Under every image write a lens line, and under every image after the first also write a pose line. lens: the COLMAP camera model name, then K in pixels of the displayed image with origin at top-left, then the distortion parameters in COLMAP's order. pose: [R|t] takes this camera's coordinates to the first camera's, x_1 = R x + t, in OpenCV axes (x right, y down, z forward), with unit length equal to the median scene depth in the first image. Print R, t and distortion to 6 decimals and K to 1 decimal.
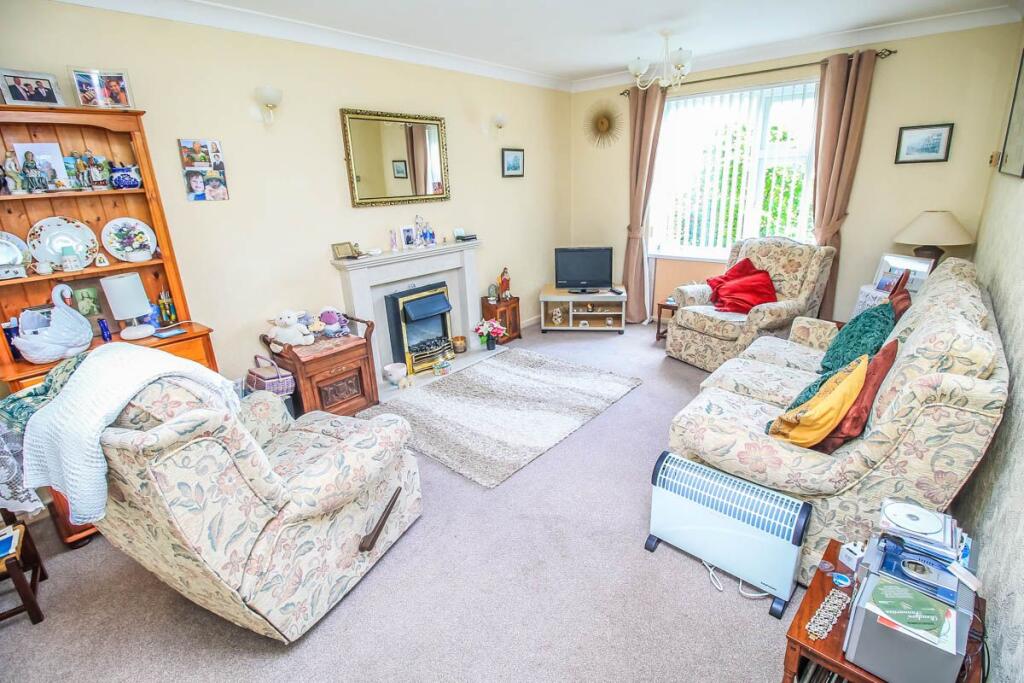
lens RADIAL K [[483.1, 0, 517.0], [0, 483.1, 336.7], [0, 0, 1]] dist [-0.017468, -0.000650]
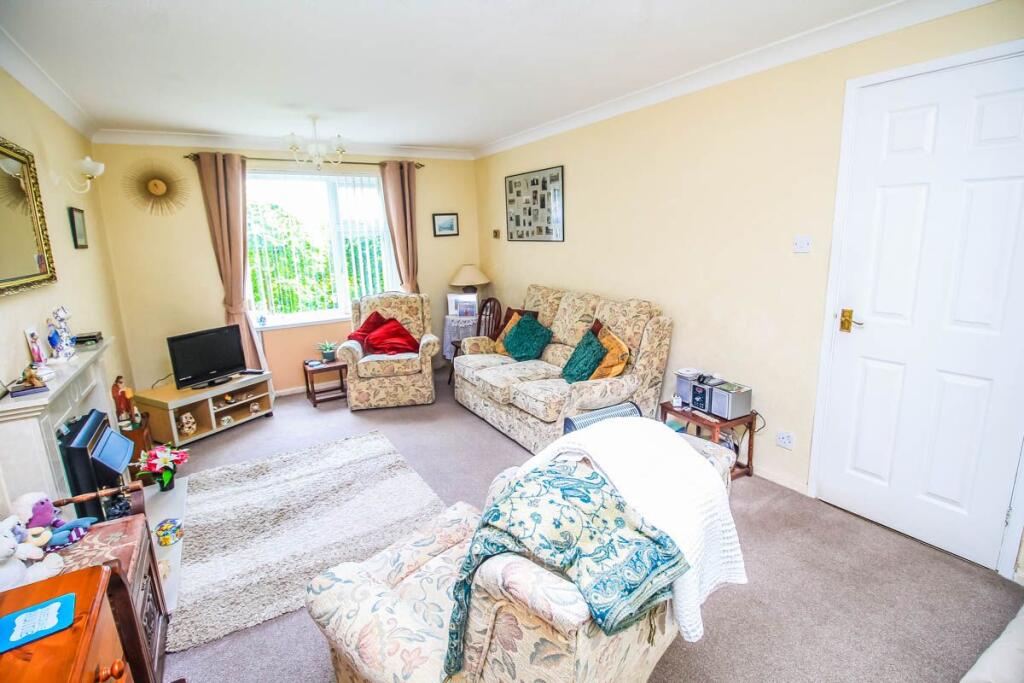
lens RADIAL K [[483.1, 0, 517.0], [0, 483.1, 336.7], [0, 0, 1]] dist [-0.017468, -0.000650]
pose [[0.299479, -0.169006, 0.939015, -0.512598], [0.315425, 0.946385, 0.069734, -0.070414], [-0.900455, 0.275305, 0.336731, 0.272719]]
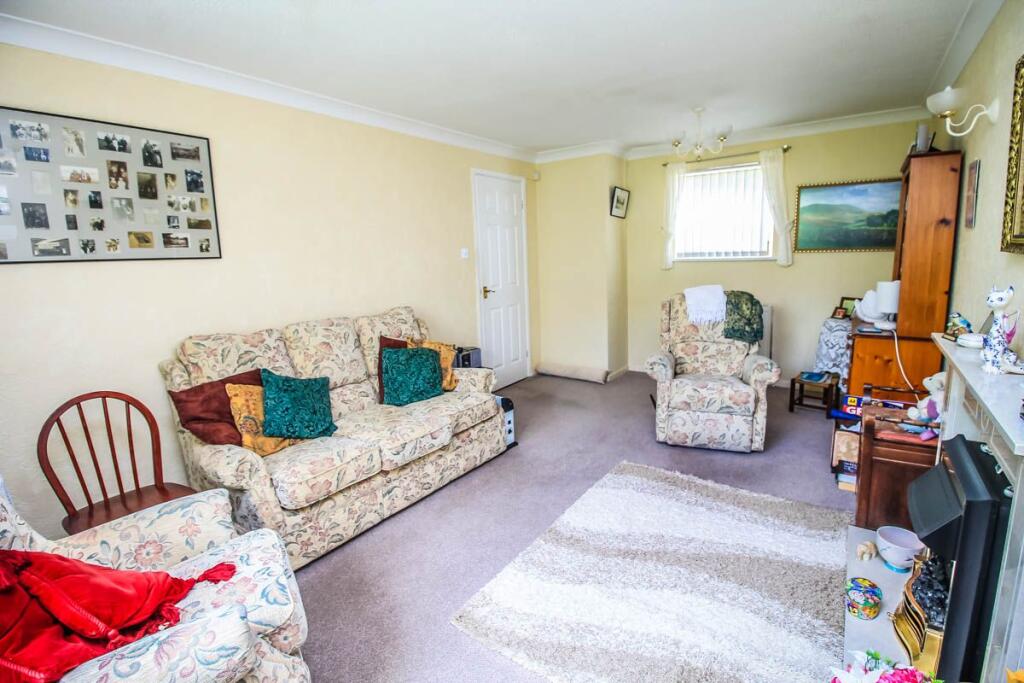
lens RADIAL K [[483.1, 0, 517.0], [0, 483.1, 336.7], [0, 0, 1]] dist [-0.017468, -0.000650]
pose [[-0.992196, 0.093409, -0.082597, 0.184900], [0.043520, 0.880190, 0.472622, -0.354375], [0.116848, 0.465339, -0.877386, 1.136256]]
